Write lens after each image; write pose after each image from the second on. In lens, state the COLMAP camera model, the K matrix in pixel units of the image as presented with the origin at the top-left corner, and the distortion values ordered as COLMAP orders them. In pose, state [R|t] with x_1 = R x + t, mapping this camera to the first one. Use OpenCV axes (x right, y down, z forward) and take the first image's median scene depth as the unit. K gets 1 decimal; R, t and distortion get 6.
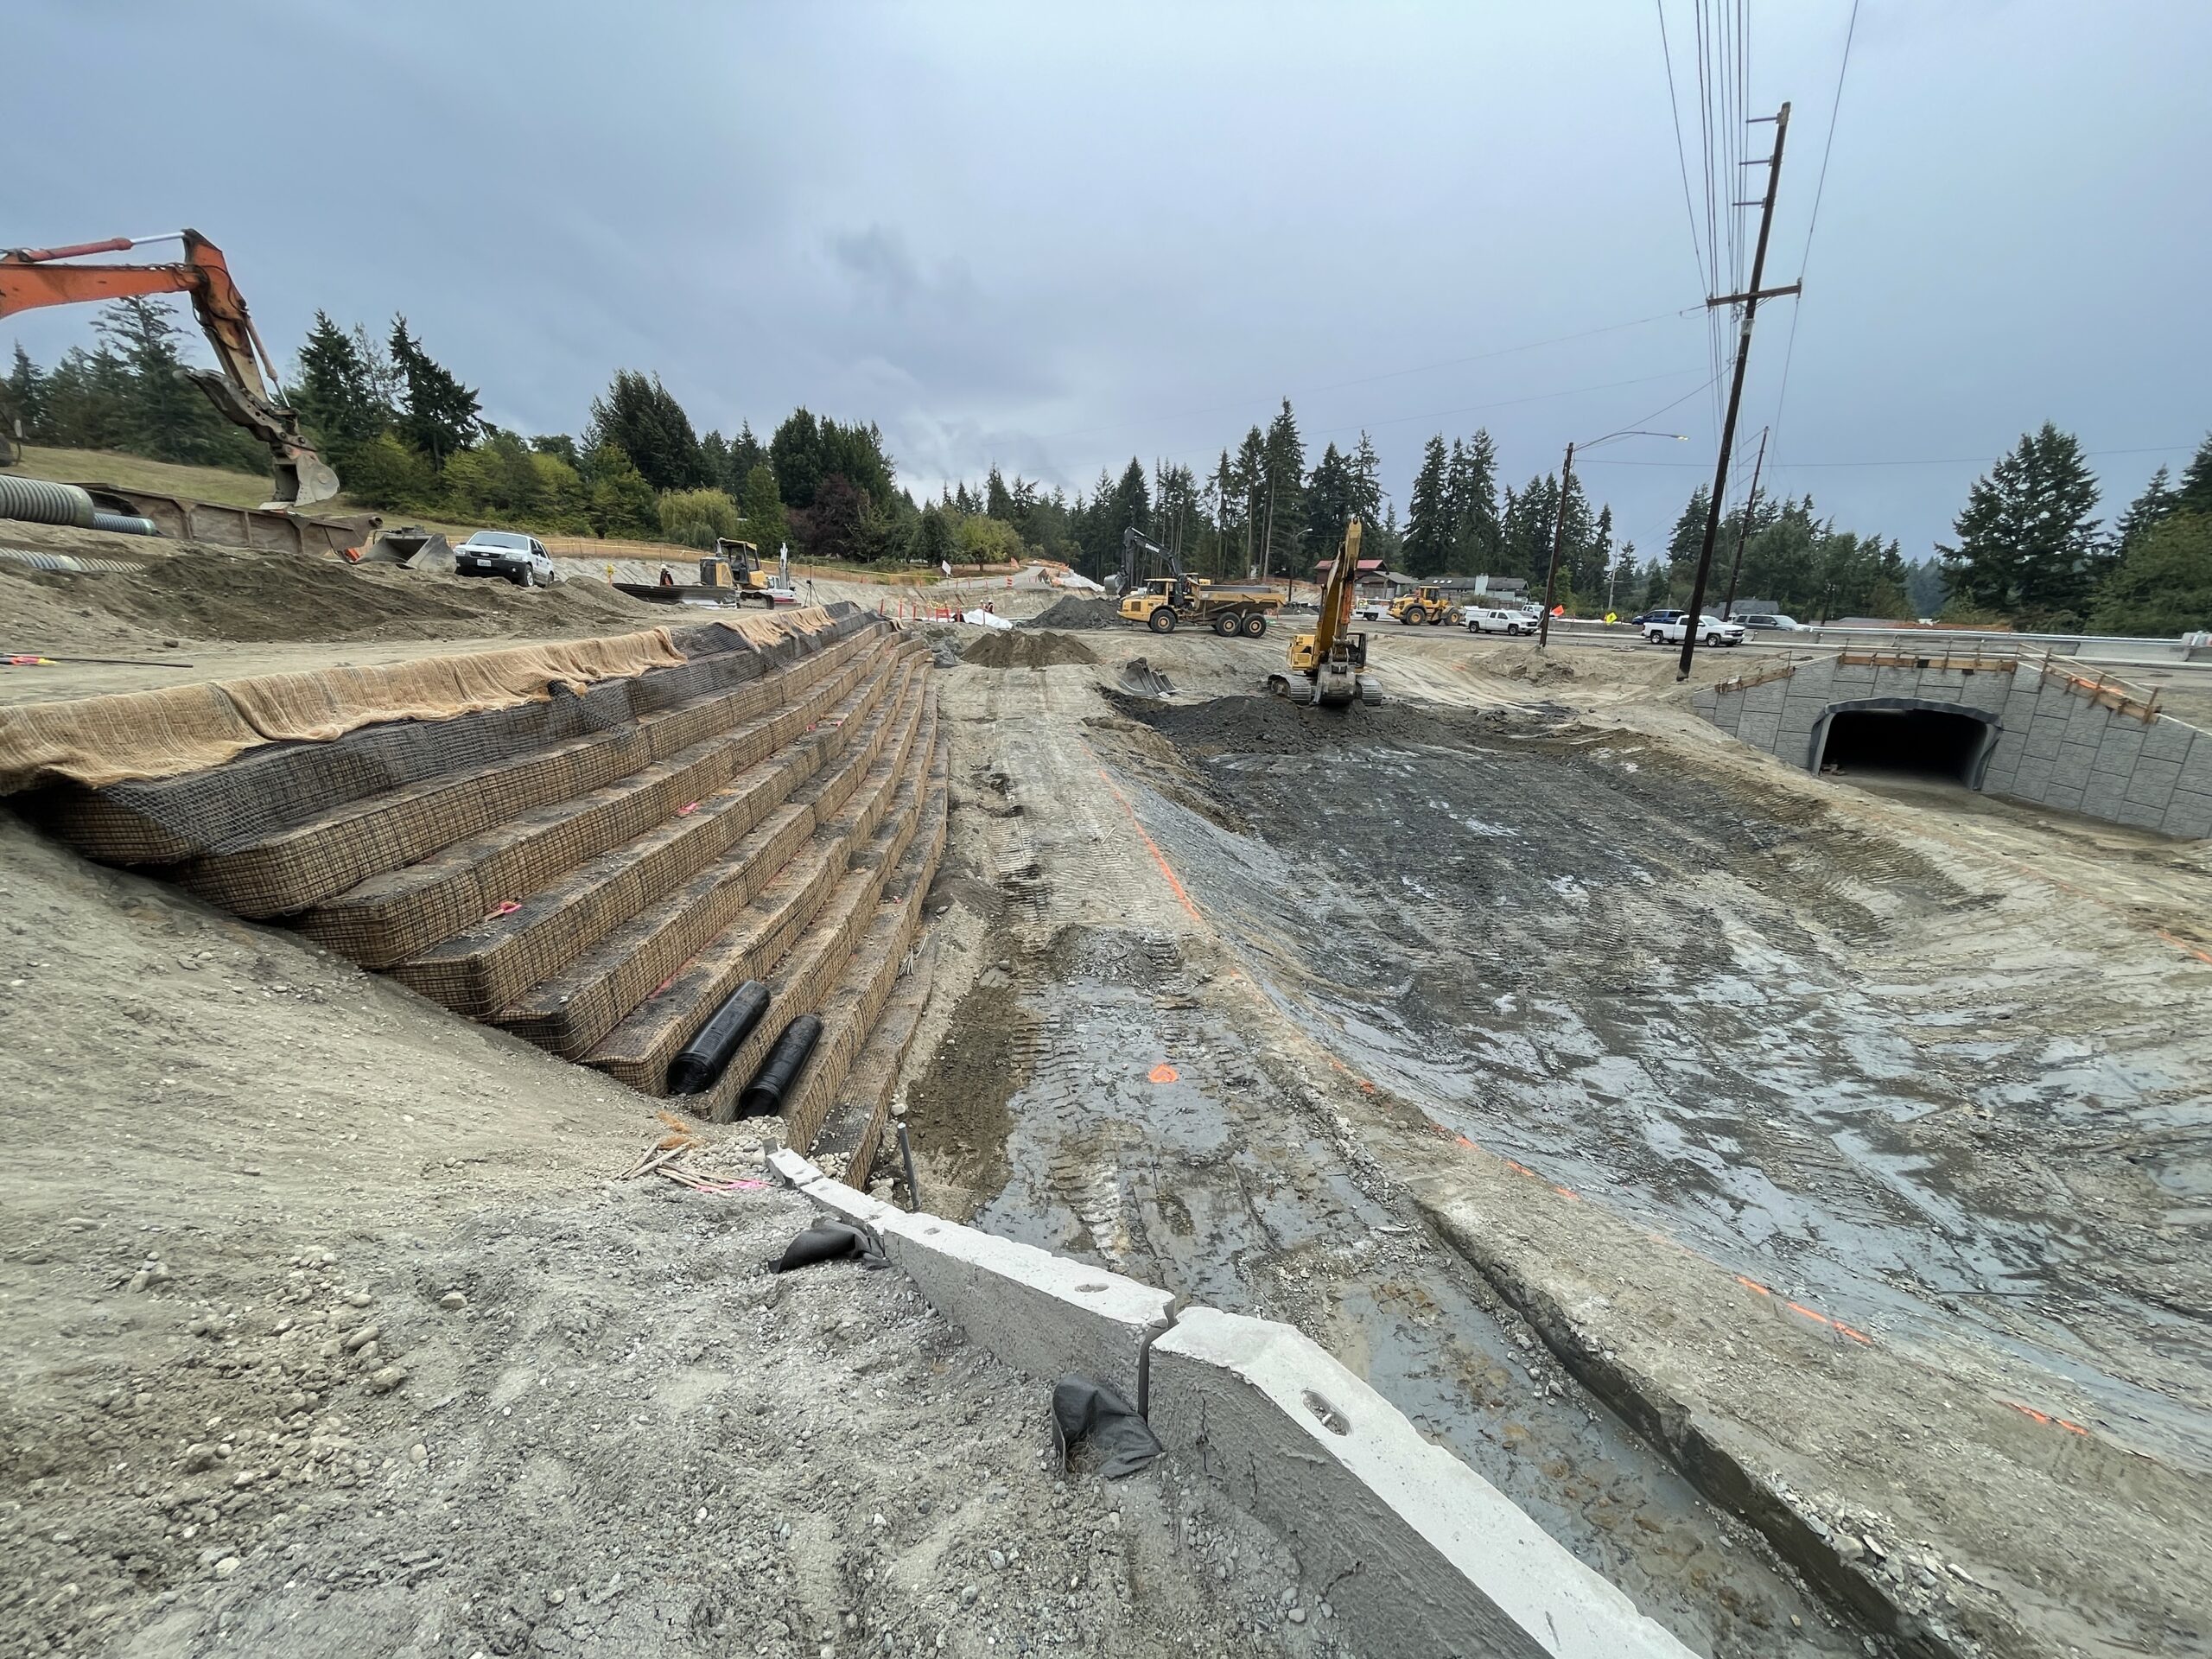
lens RADIAL K [[887.5, 0, 1106.0], [0, 887.5, 829.5], [0, 0, 1]] dist [0.015196, 0.000219]
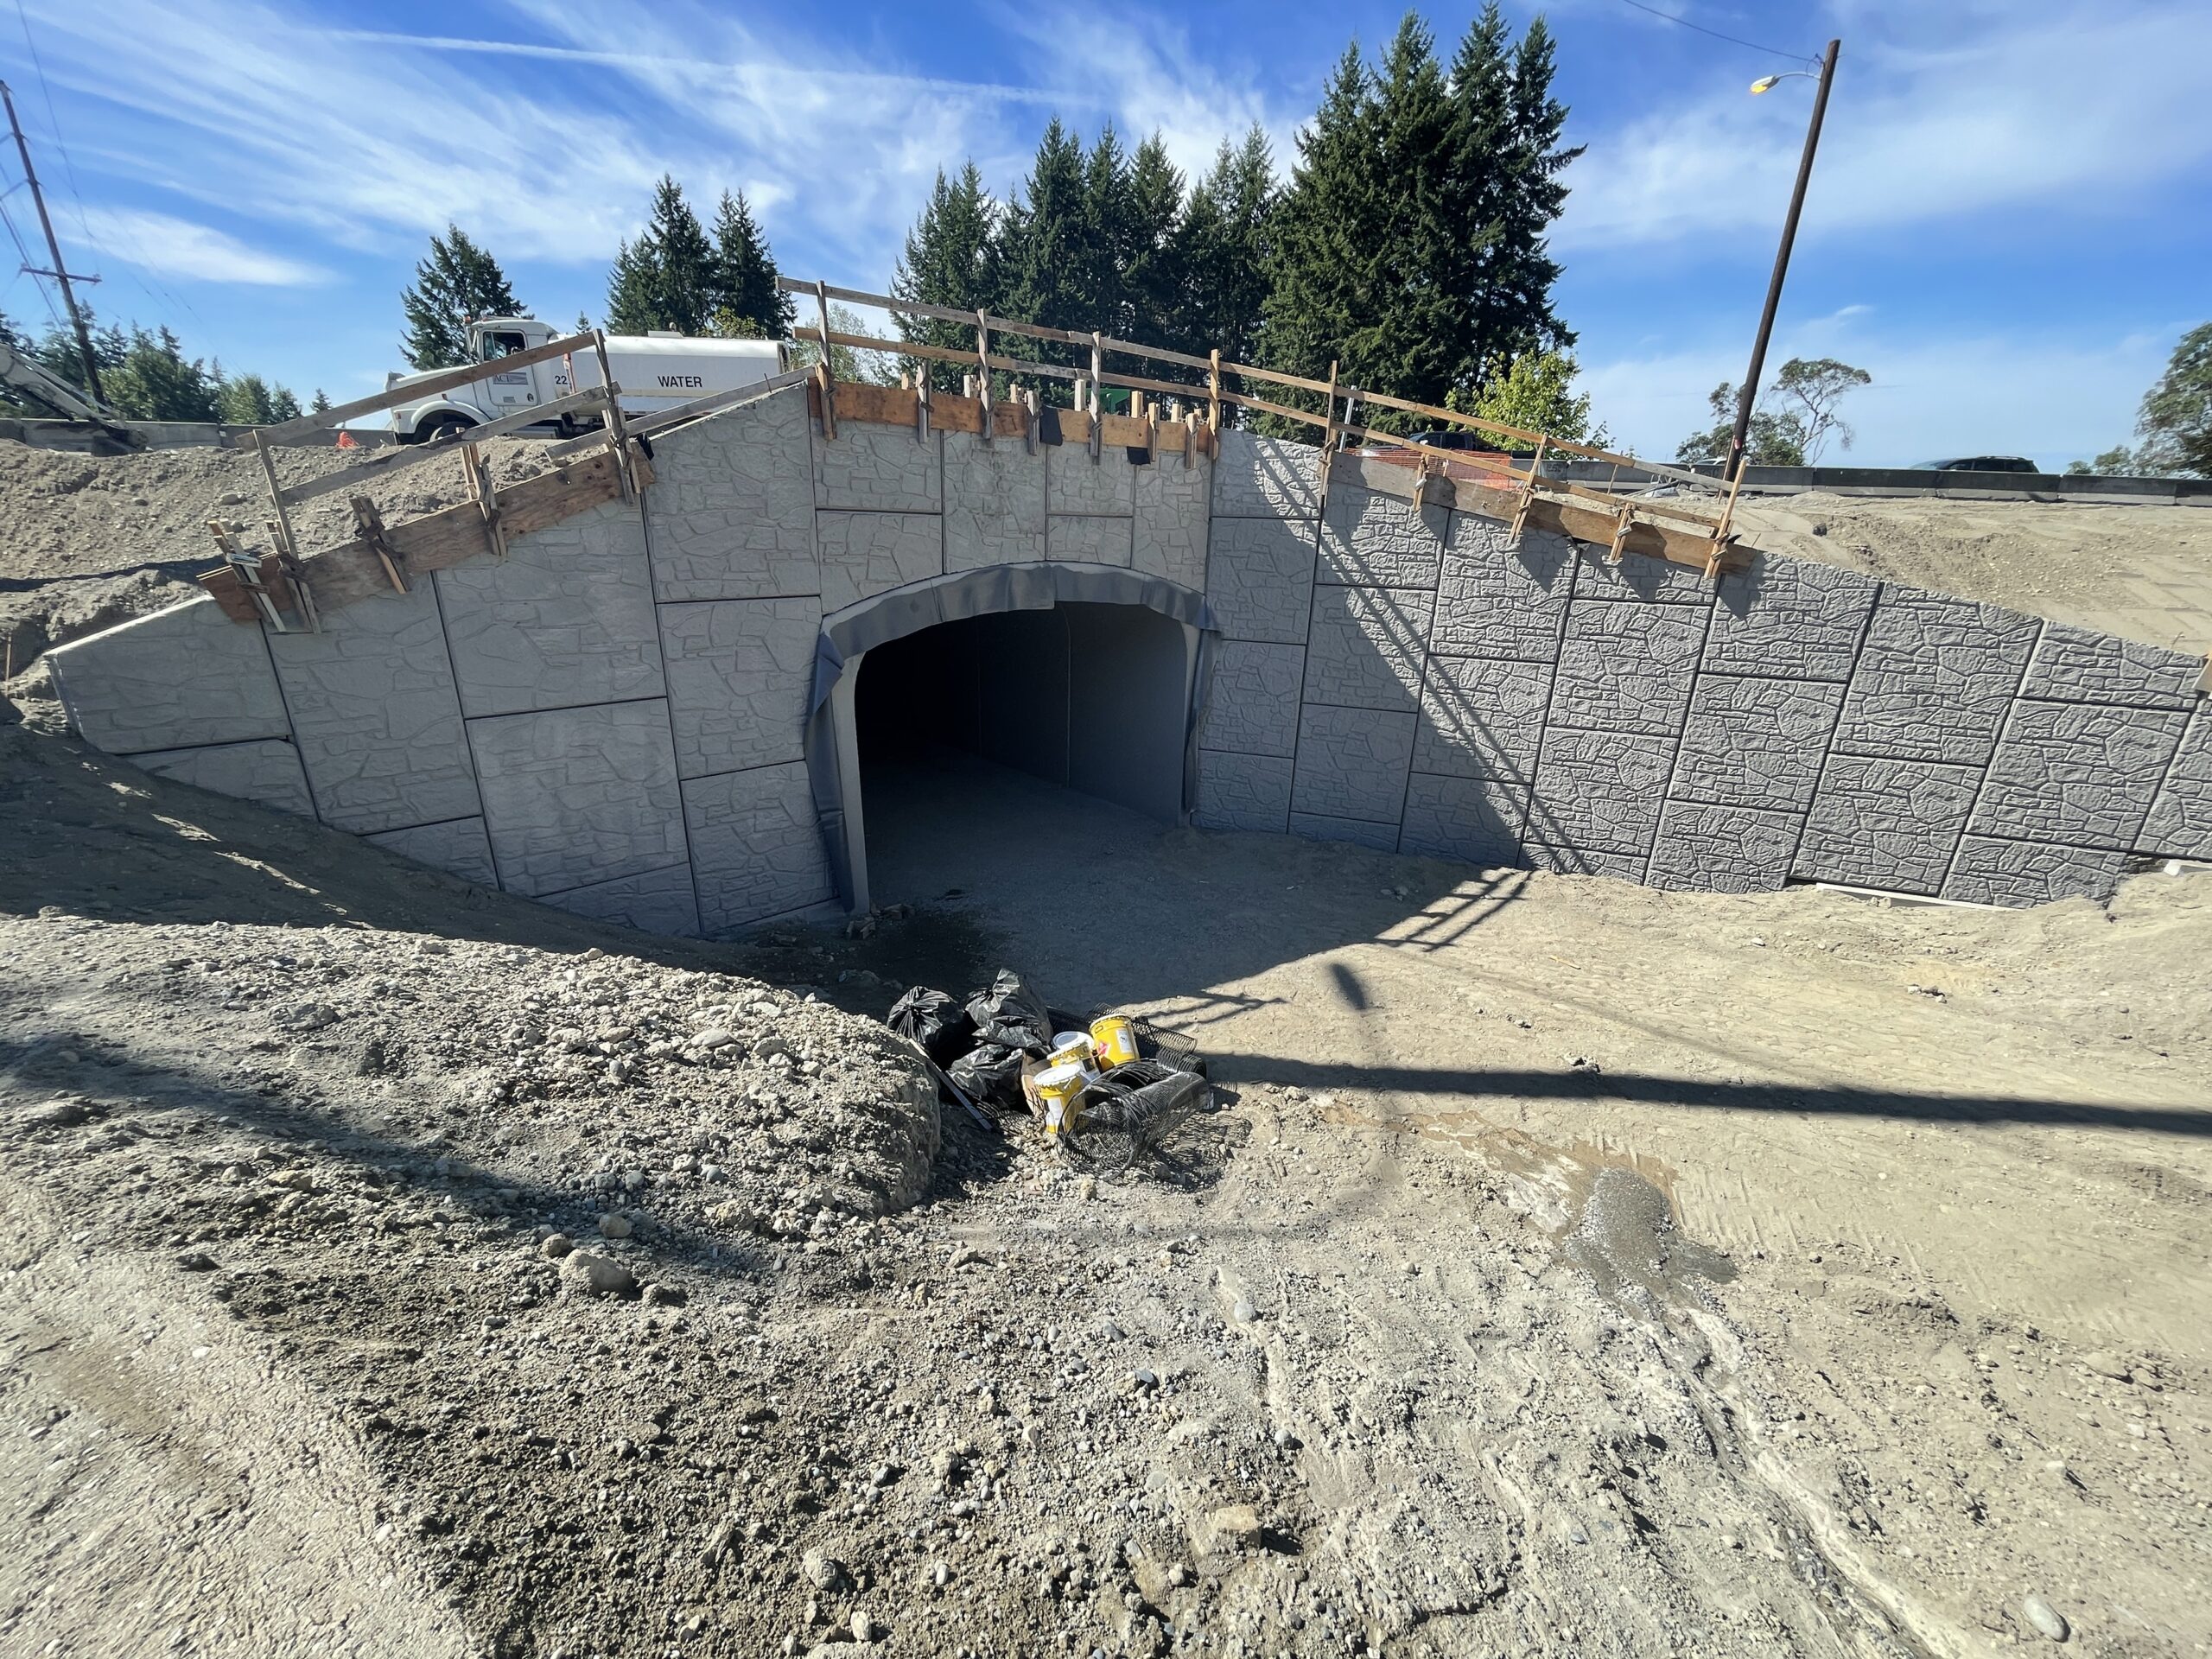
lens RADIAL K [[887.5, 0, 1106.0], [0, 887.5, 829.5], [0, 0, 1]] dist [0.015196, 0.000219]
pose [[0.185330, -0.341484, 0.921434, 0.205336], [0.230112, 0.926688, 0.297148, -0.048791], [-0.955354, 0.156963, 0.250323, 0.308463]]
